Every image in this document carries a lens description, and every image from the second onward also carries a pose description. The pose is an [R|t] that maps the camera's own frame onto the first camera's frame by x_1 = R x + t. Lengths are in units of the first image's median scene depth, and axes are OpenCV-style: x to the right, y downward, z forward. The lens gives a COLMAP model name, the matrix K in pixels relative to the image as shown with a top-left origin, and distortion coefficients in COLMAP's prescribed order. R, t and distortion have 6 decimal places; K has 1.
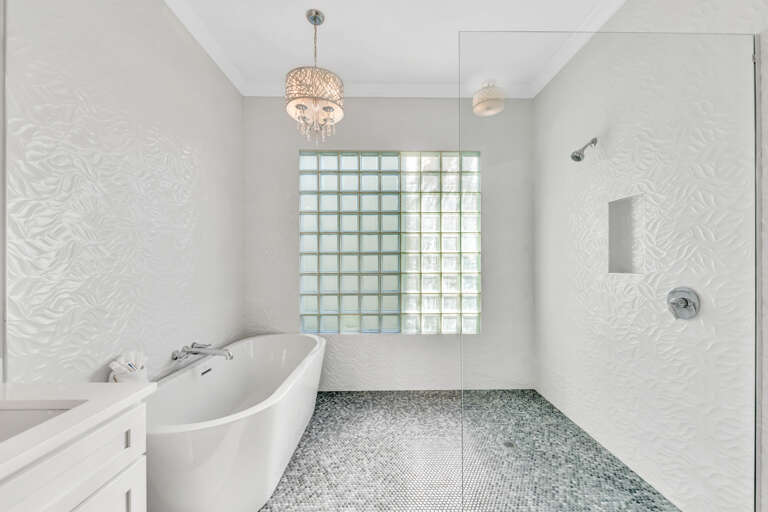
lens RADIAL K [[303.1, 0, 385.0], [0, 303.1, 259.6], [0, 0, 1]] dist [-0.001184, -0.000278]
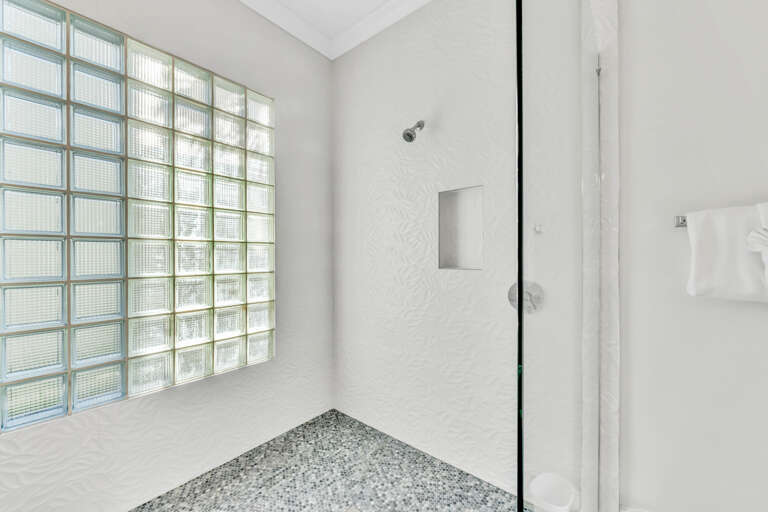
lens RADIAL K [[303.1, 0, 383.6], [0, 303.1, 255.4], [0, 0, 1]] dist [-0.001184, -0.000278]
pose [[0.647212, 0.001098, 0.762309, -0.055735], [-0.007004, 0.999965, 0.004505, 0.000597], [-0.762278, -0.008255, 0.647198, 0.350359]]
